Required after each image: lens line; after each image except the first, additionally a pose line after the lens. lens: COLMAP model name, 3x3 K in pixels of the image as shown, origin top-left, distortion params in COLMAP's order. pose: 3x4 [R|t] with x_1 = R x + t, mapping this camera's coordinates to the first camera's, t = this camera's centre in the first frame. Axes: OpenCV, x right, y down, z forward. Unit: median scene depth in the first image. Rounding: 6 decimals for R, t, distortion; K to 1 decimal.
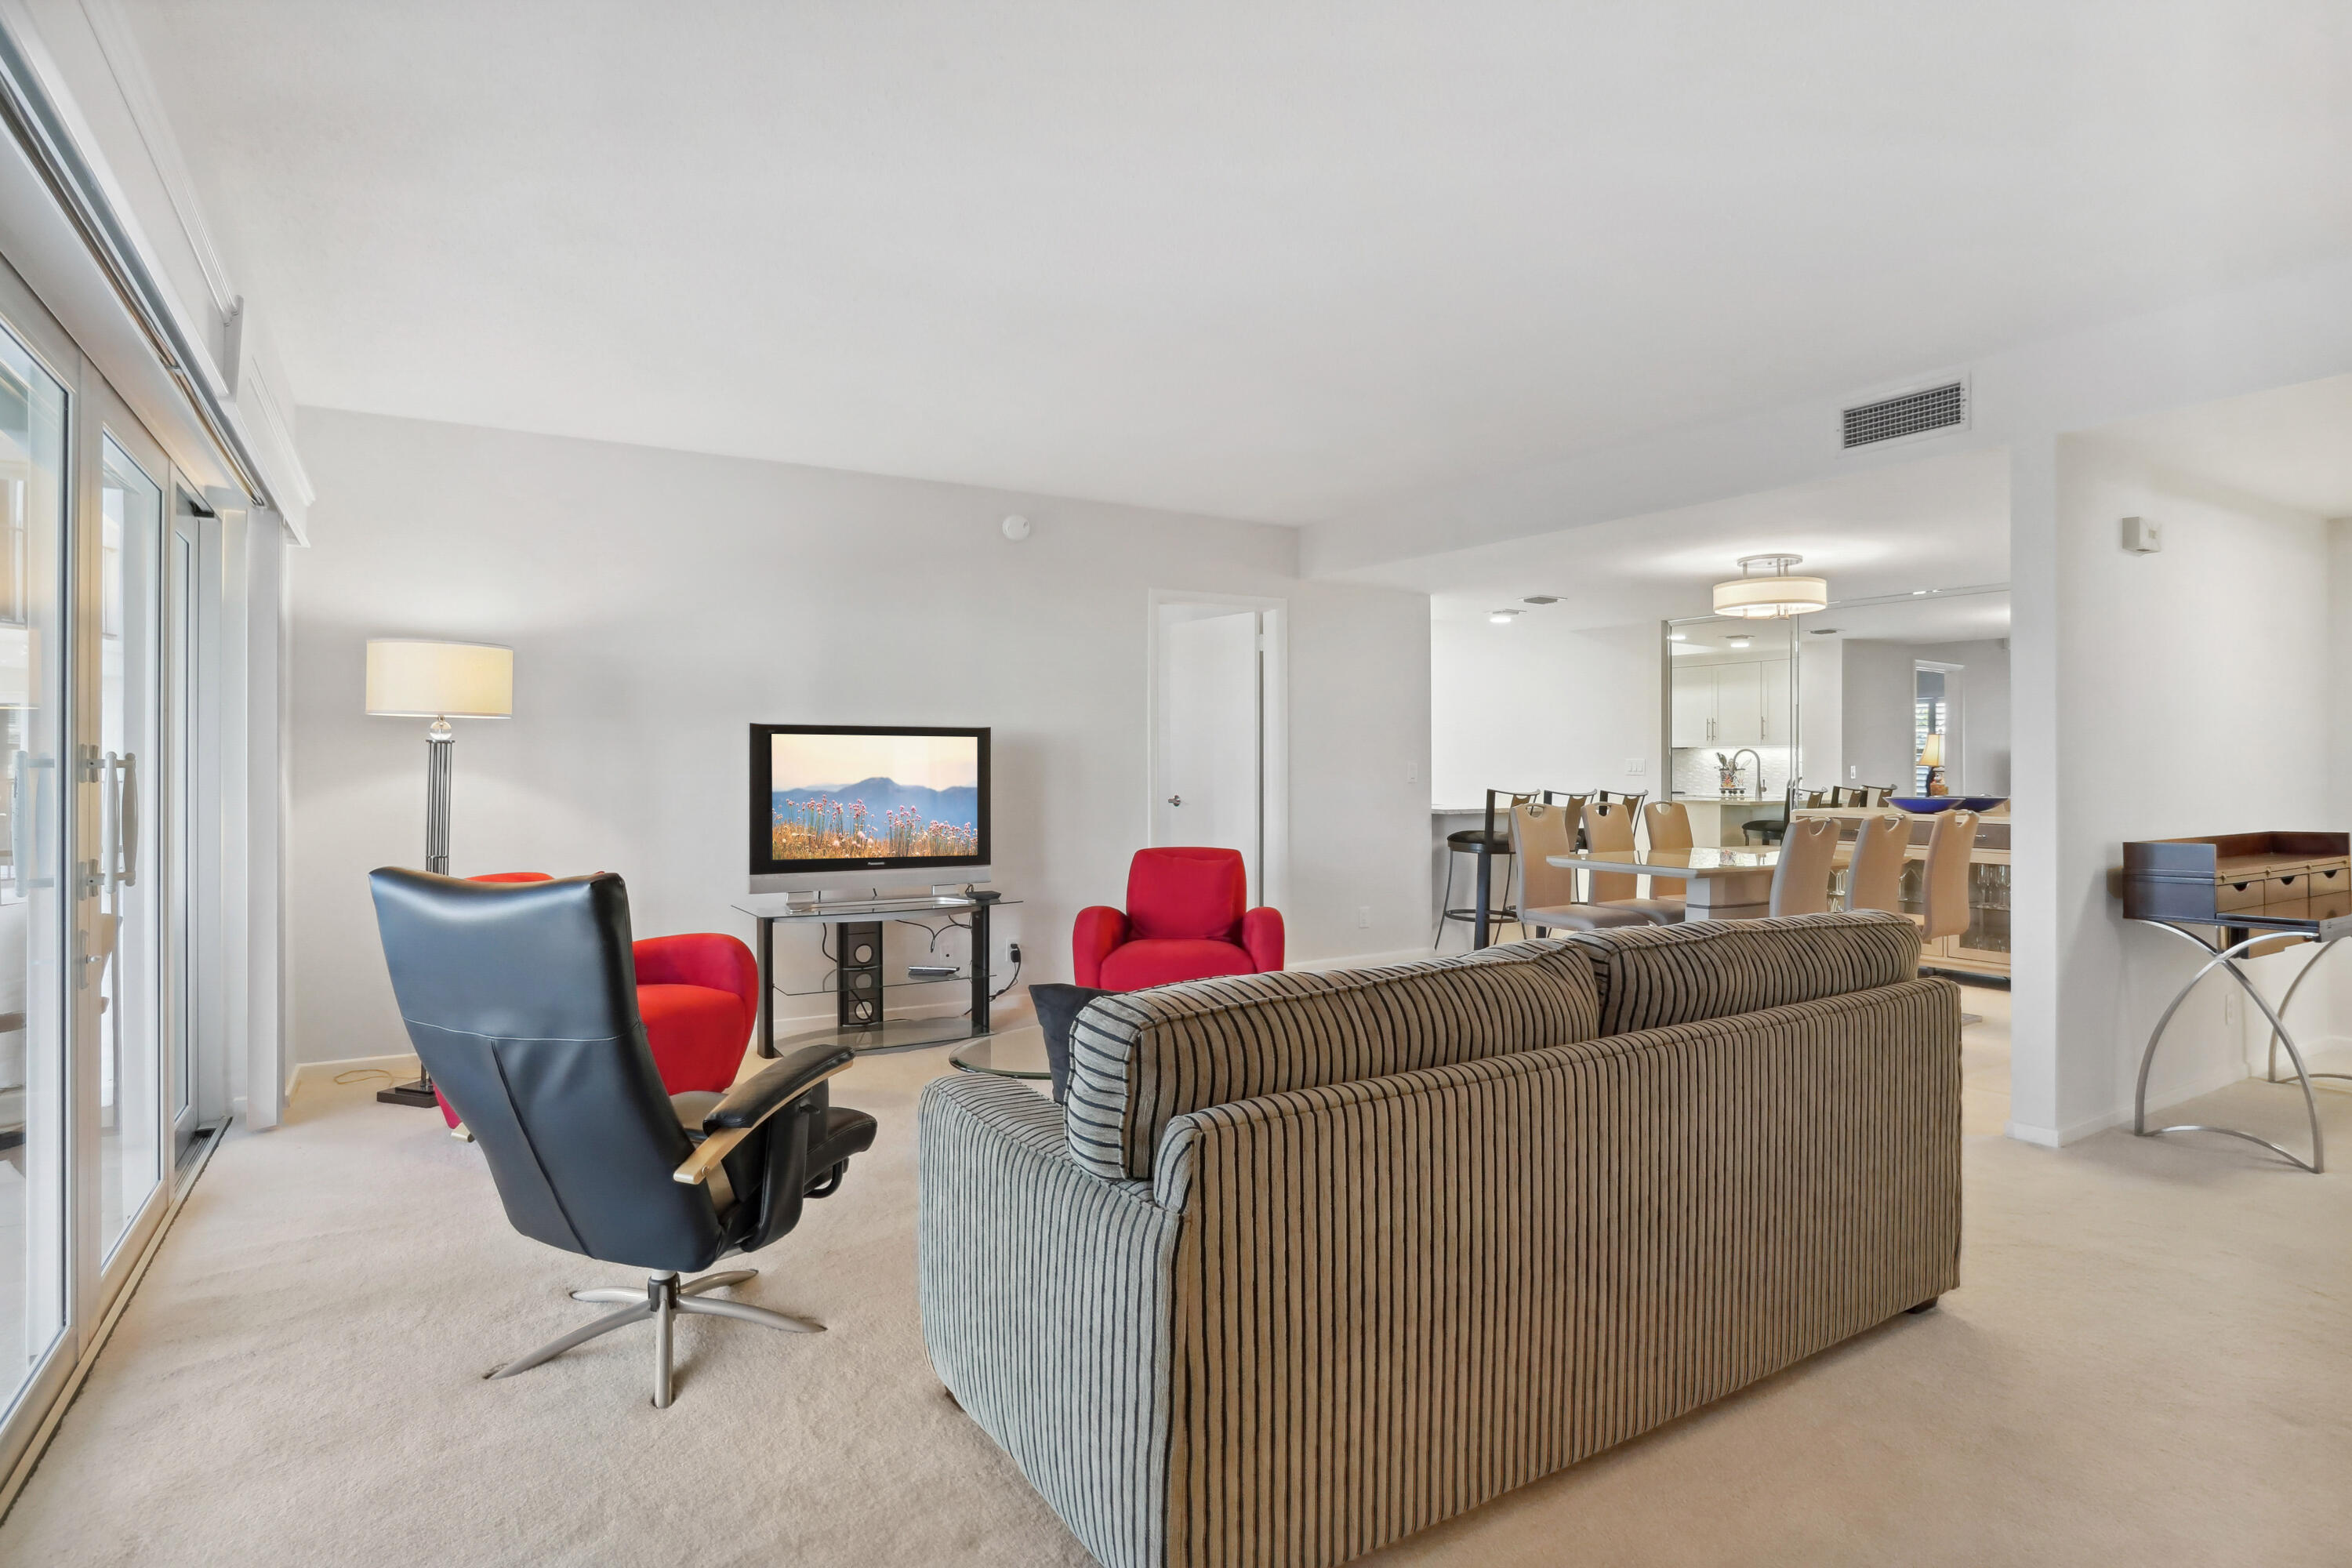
lens RADIAL K [[1217.9, 0, 1169.5], [0, 1217.9, 750.7], [0, 0, 1]] dist [-0.067369, 0.045912]
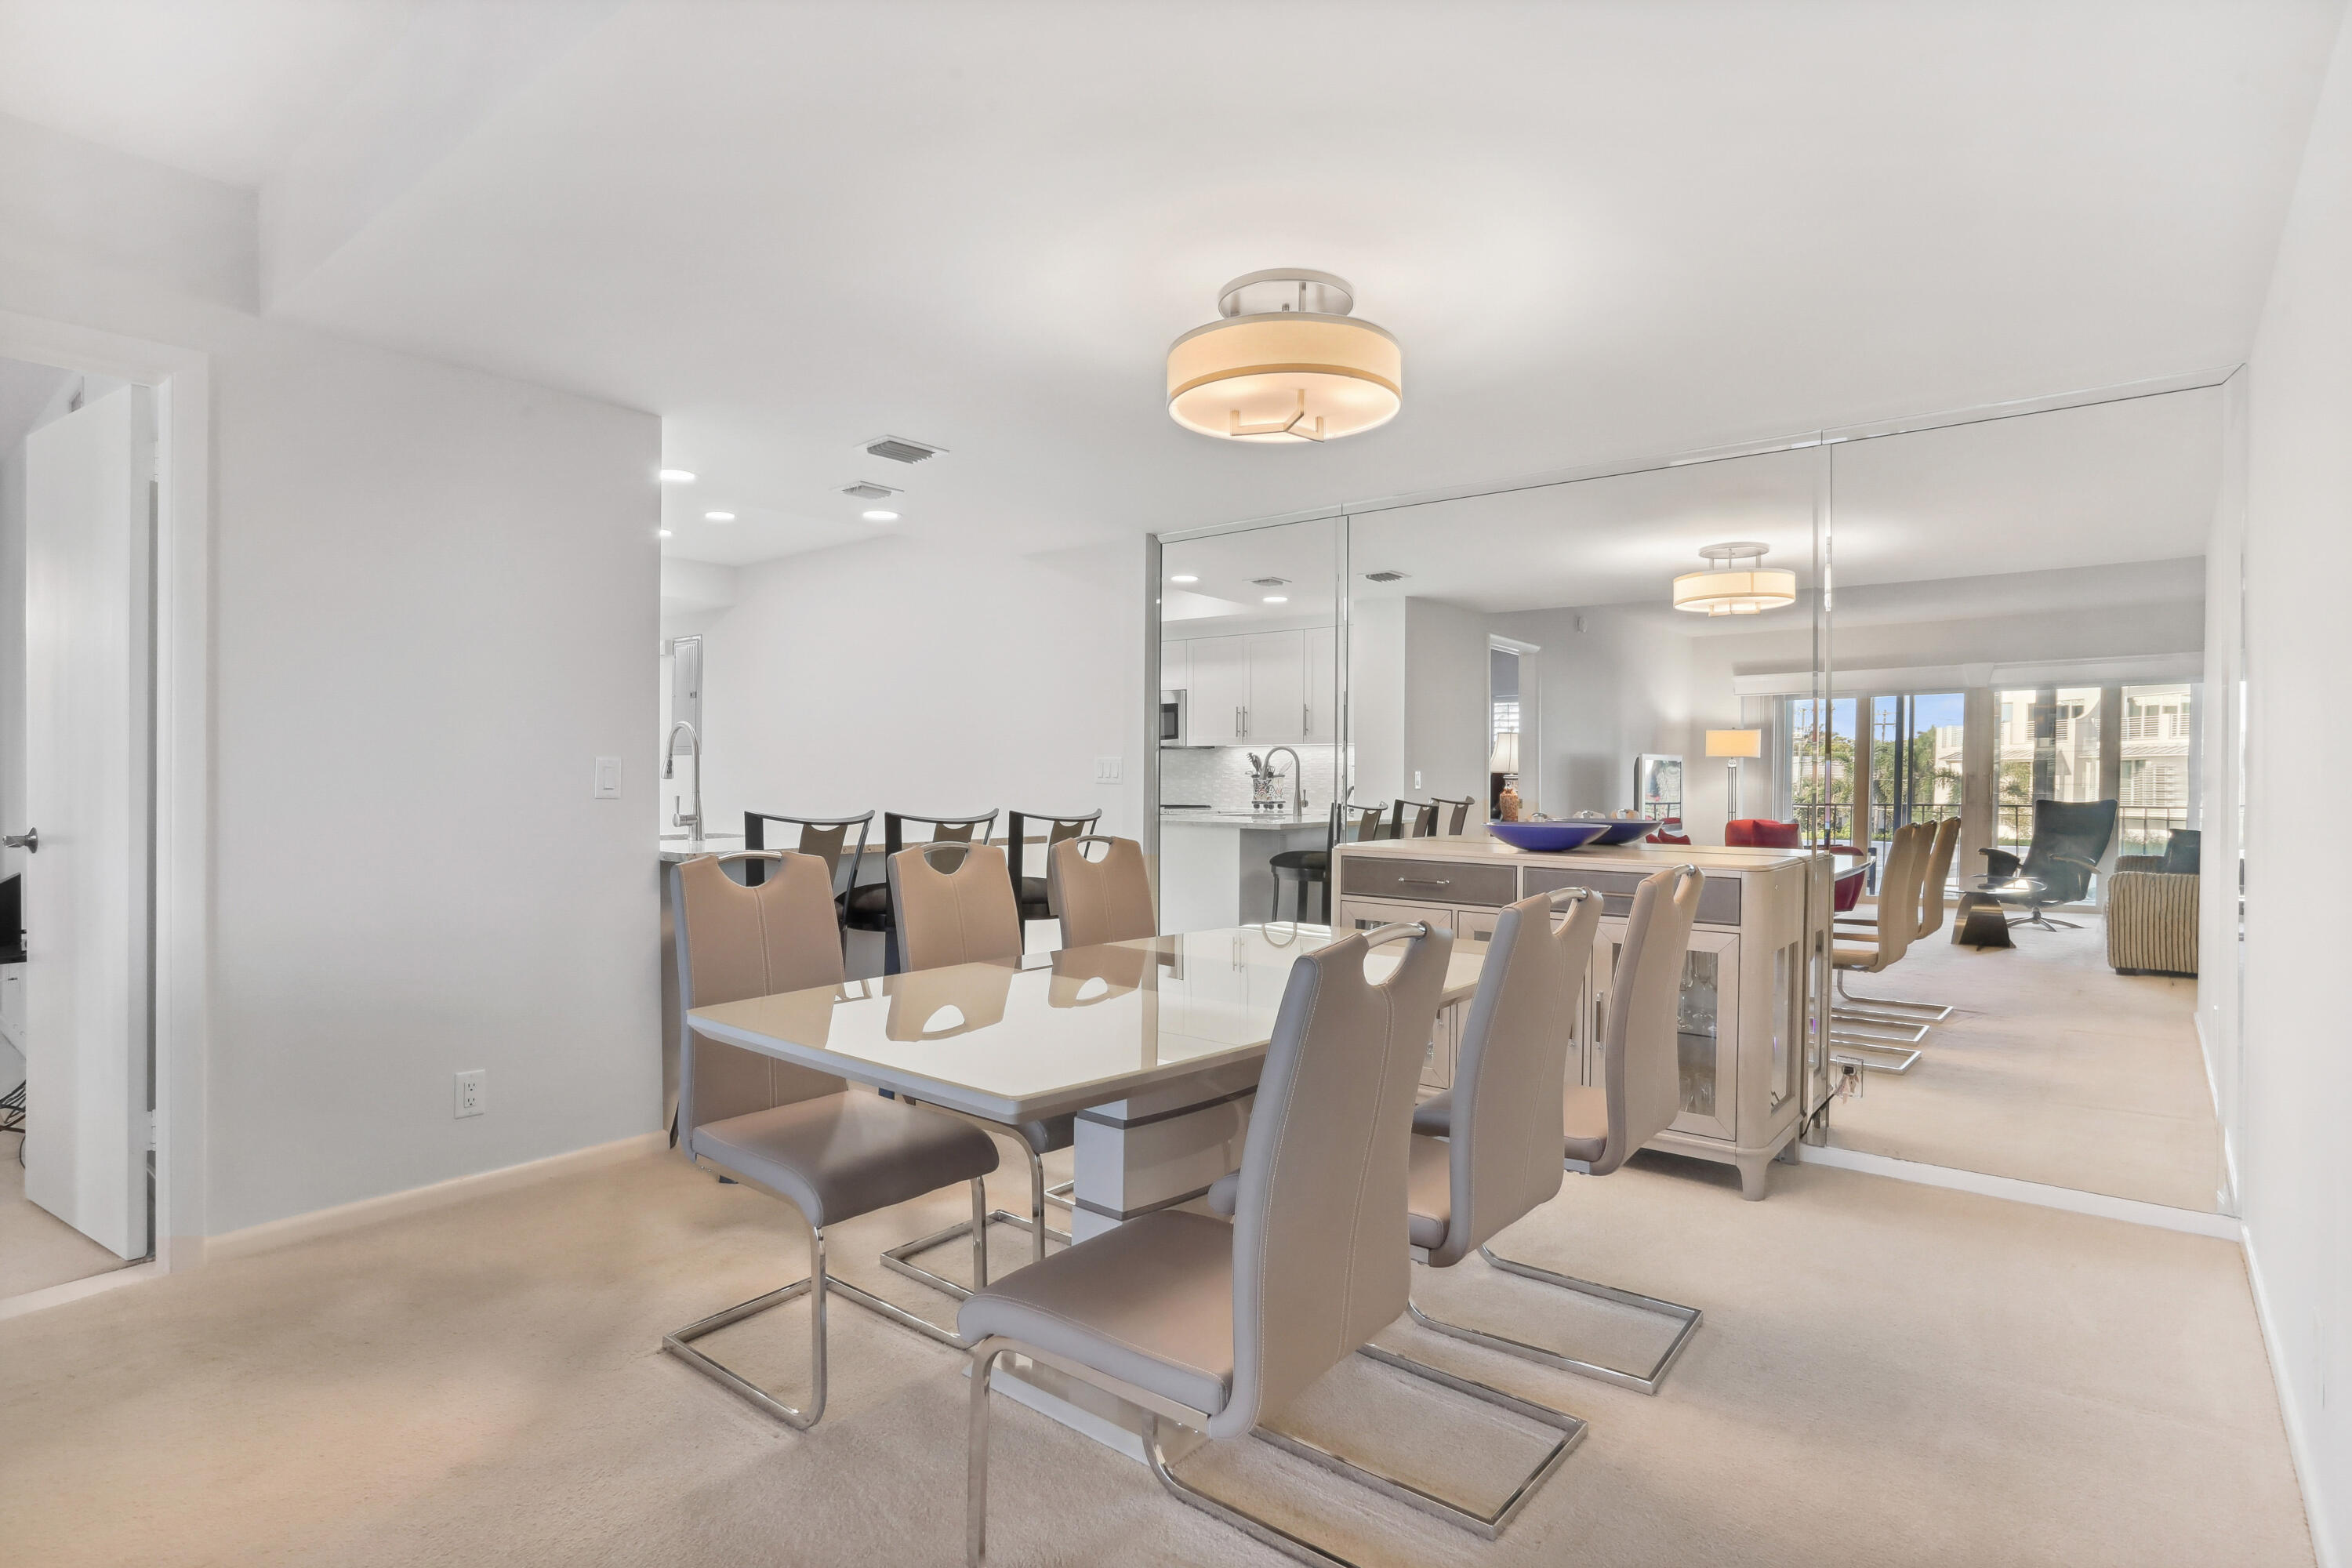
lens RADIAL K [[1217.9, 0, 1169.5], [0, 1217.9, 750.7], [0, 0, 1]] dist [-0.067369, 0.045912]
pose [[0.945171, 0.010323, 0.326413, 0.197902], [-0.008508, 0.999939, -0.006987, 0.007049], [-0.326465, 0.003827, 0.945202, 0.370988]]
